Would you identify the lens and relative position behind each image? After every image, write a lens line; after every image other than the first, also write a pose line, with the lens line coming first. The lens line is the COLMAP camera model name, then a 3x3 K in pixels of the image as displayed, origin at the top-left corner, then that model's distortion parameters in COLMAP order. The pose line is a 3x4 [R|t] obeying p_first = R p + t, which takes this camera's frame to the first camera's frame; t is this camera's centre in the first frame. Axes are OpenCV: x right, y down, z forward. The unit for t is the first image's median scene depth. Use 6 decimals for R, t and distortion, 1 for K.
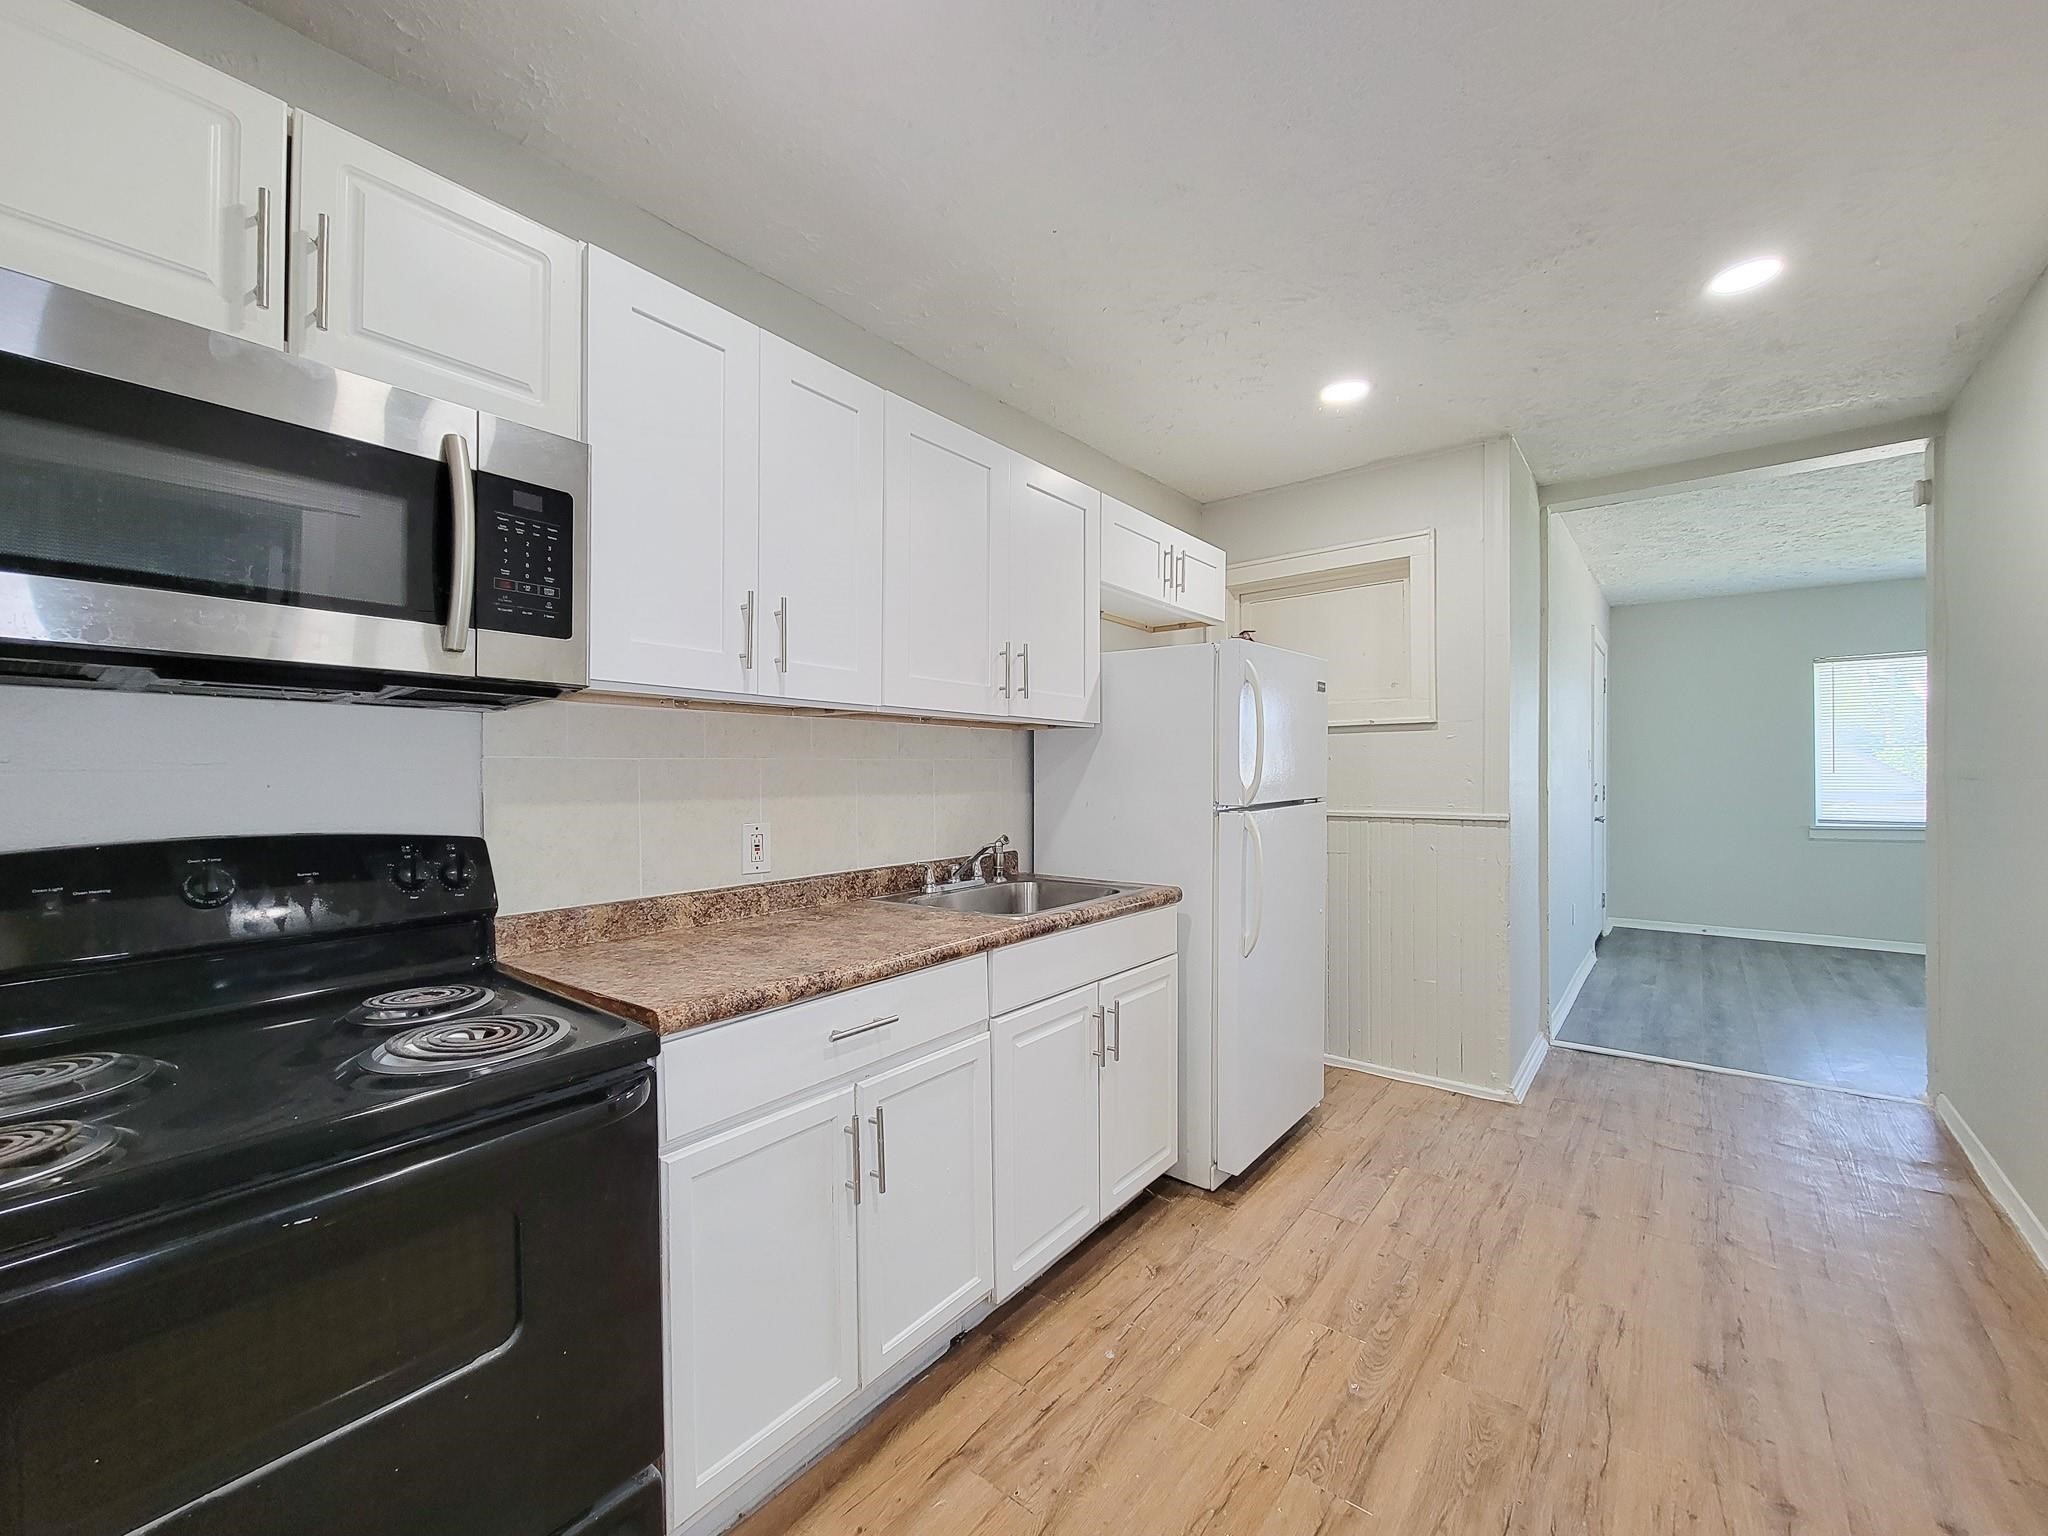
lens RADIAL K [[844.1, 0, 1014.4], [0, 844.1, 776.1], [0, 0, 1]] dist [0.002151, -0.003865]
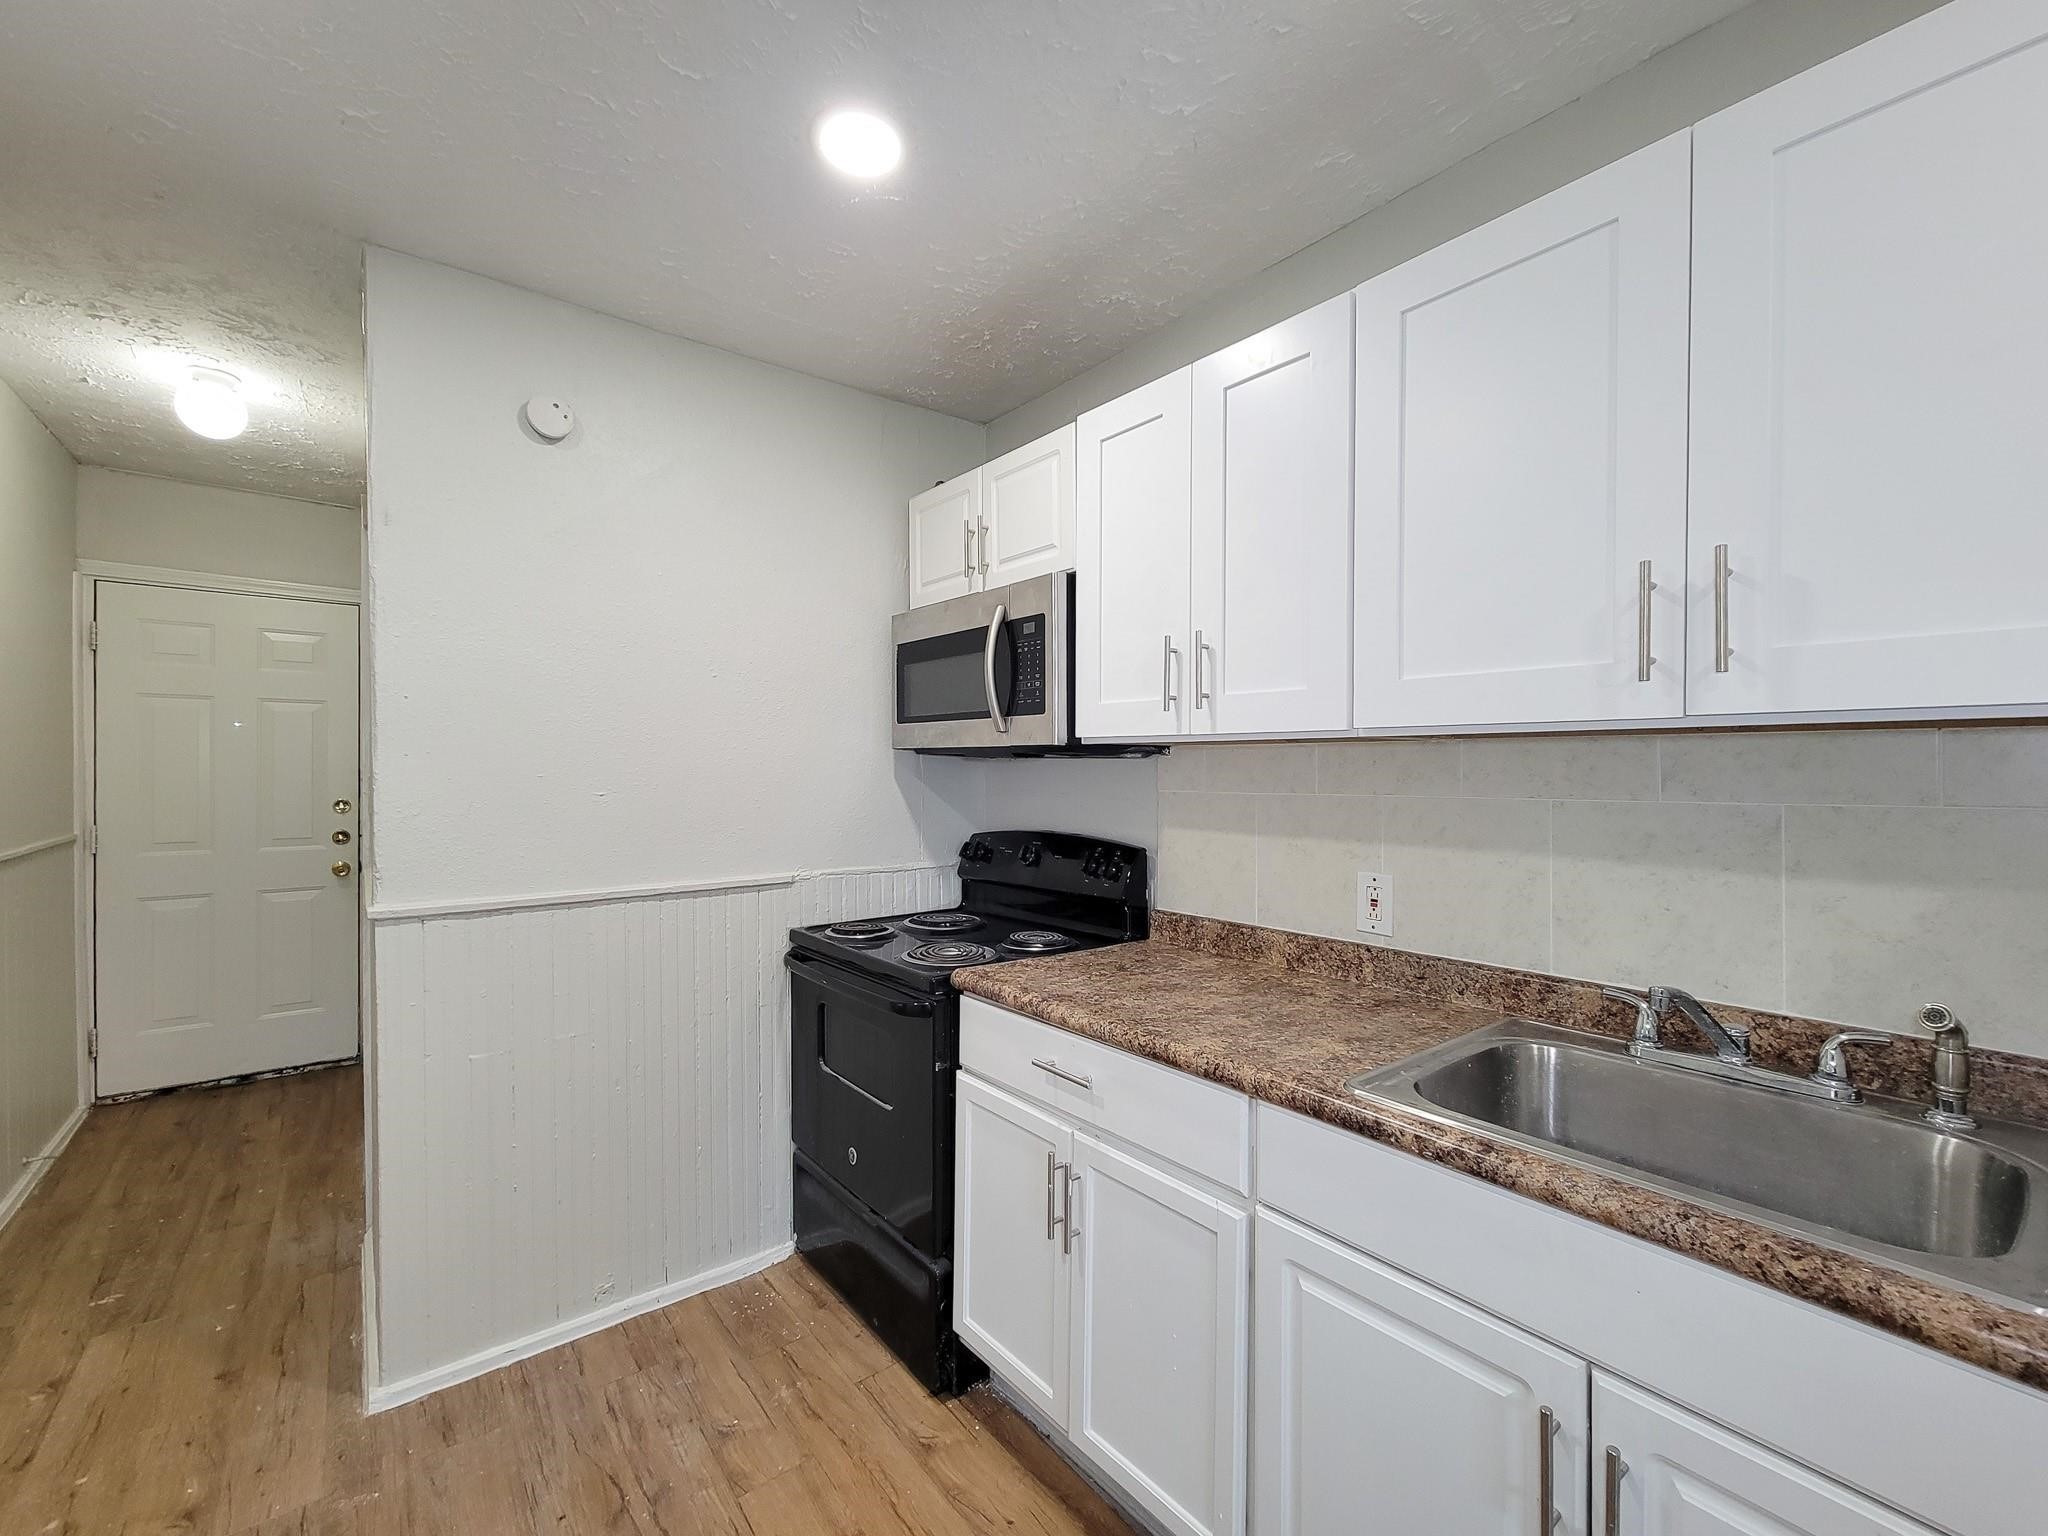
lens RADIAL K [[844.1, 0, 1019.0], [0, 844.1, 766.3], [0, 0, 1]] dist [0.002151, -0.003865]
pose [[-0.234138, -0.001171, -0.972203, 0.669213], [-0.006477, 0.999979, 0.000355, -0.054435], [0.972182, 0.006381, -0.234140, 0.977860]]
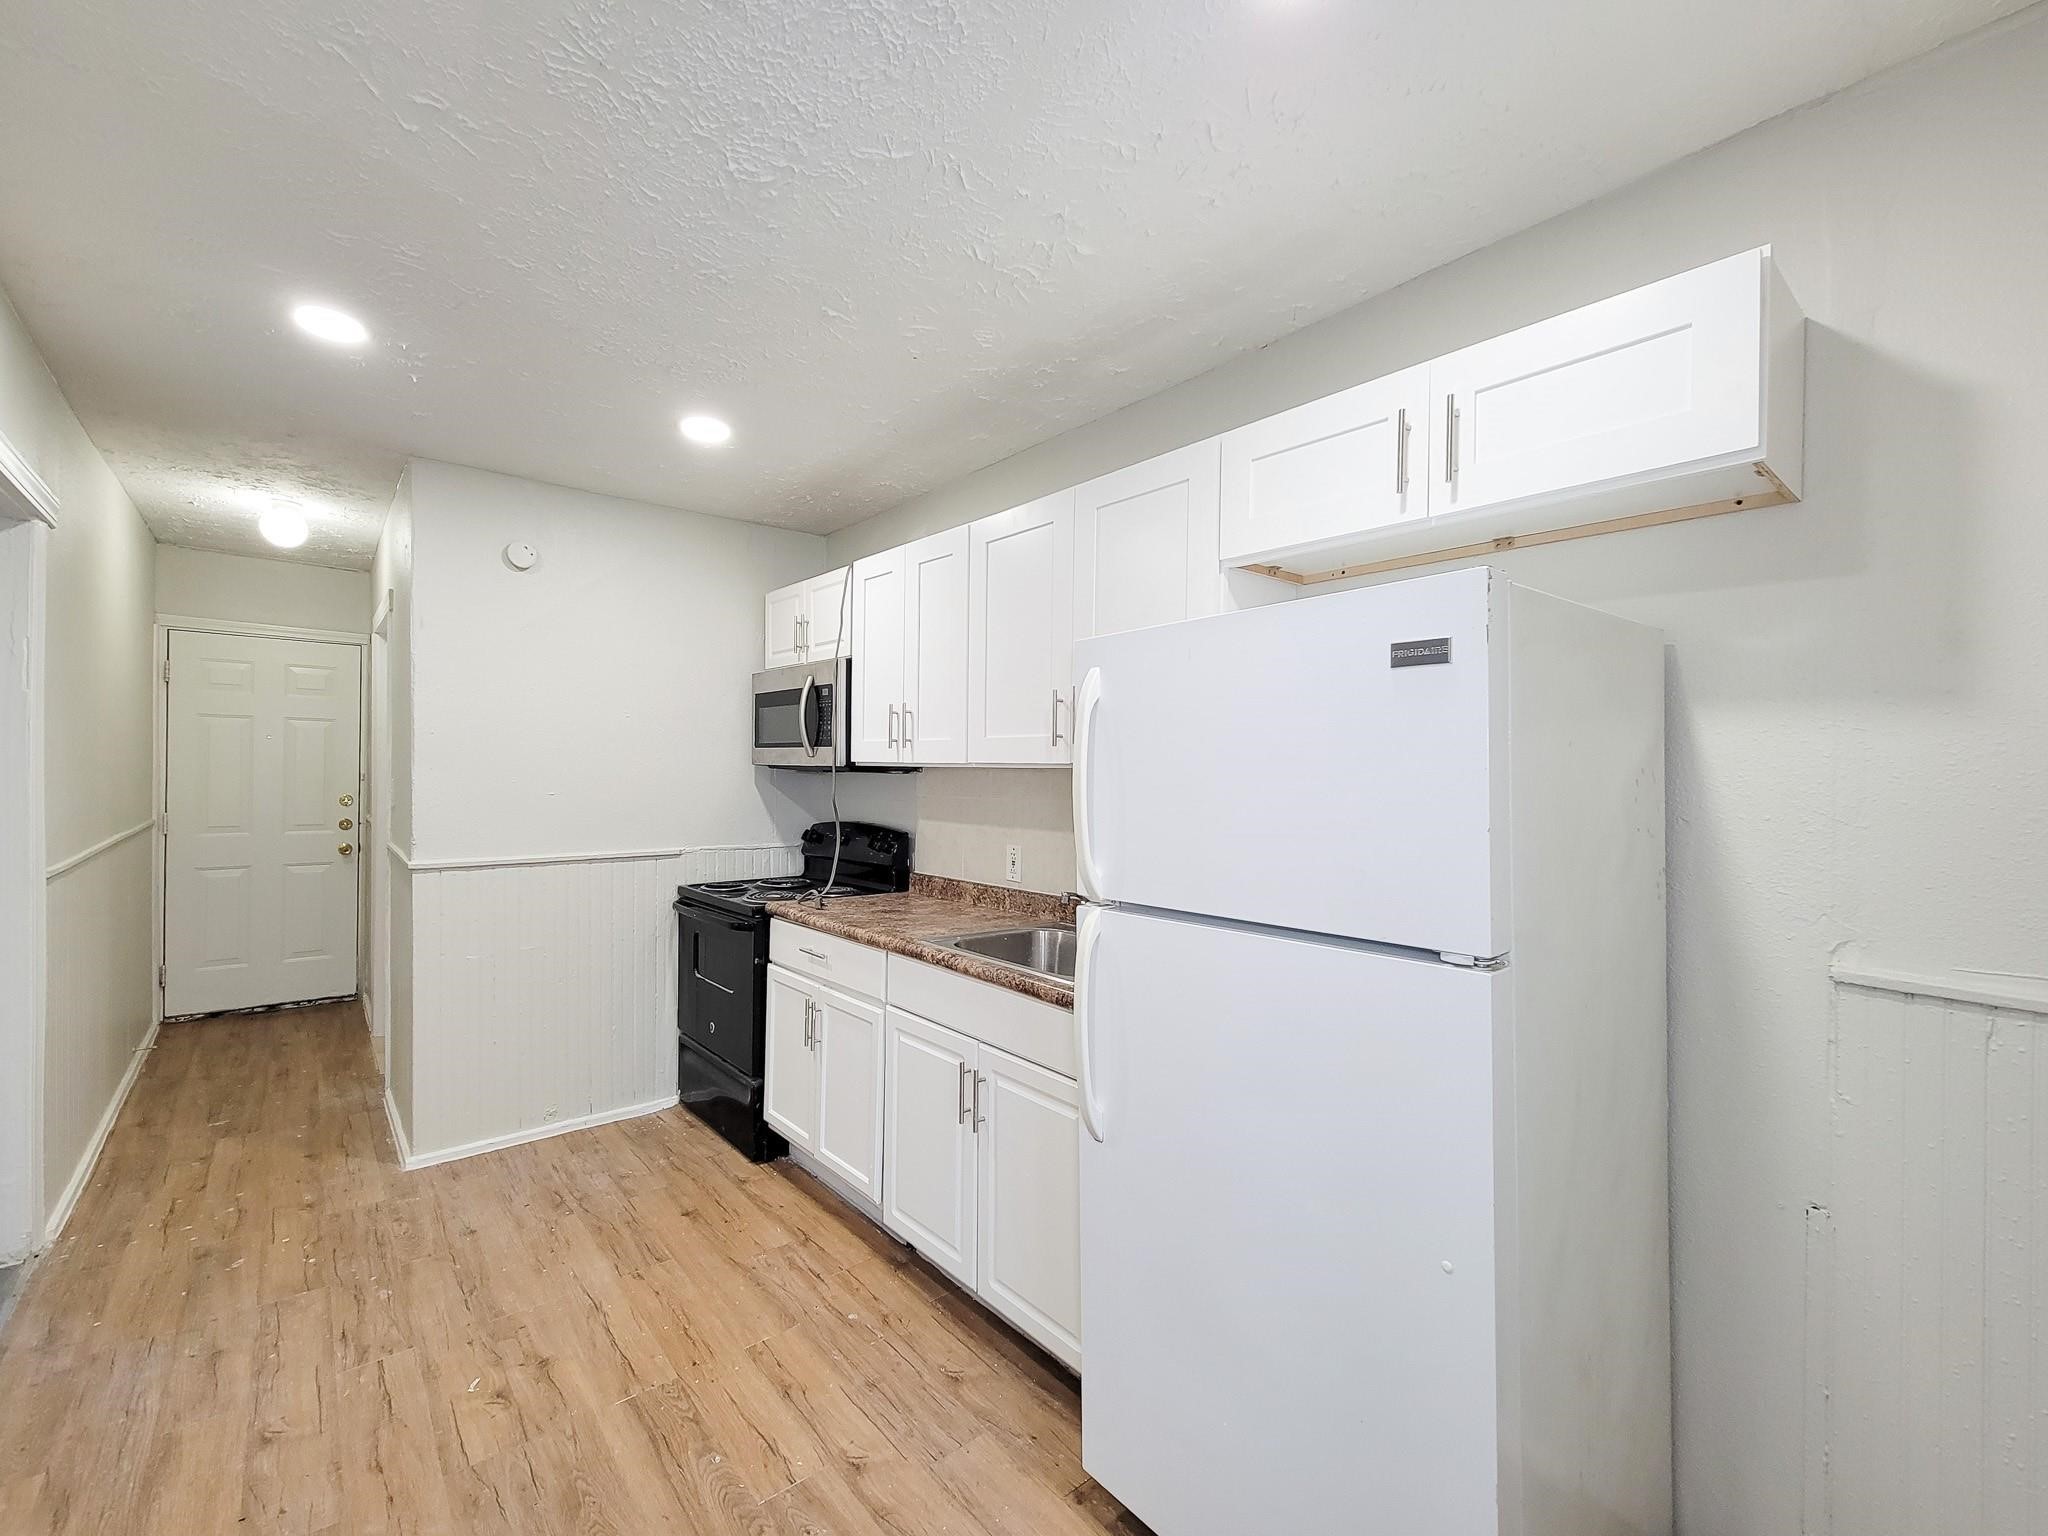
lens RADIAL K [[849.4, 0, 981.0], [0, 849.4, 767.4], [0, 0, 1]] dist [-0.001391, -0.000742]
pose [[-0.216951, -0.003824, -0.976175, 1.244094], [-0.016761, 0.999860, -0.000192, -0.083302], [0.976039, 0.016320, -0.216984, 1.432691]]
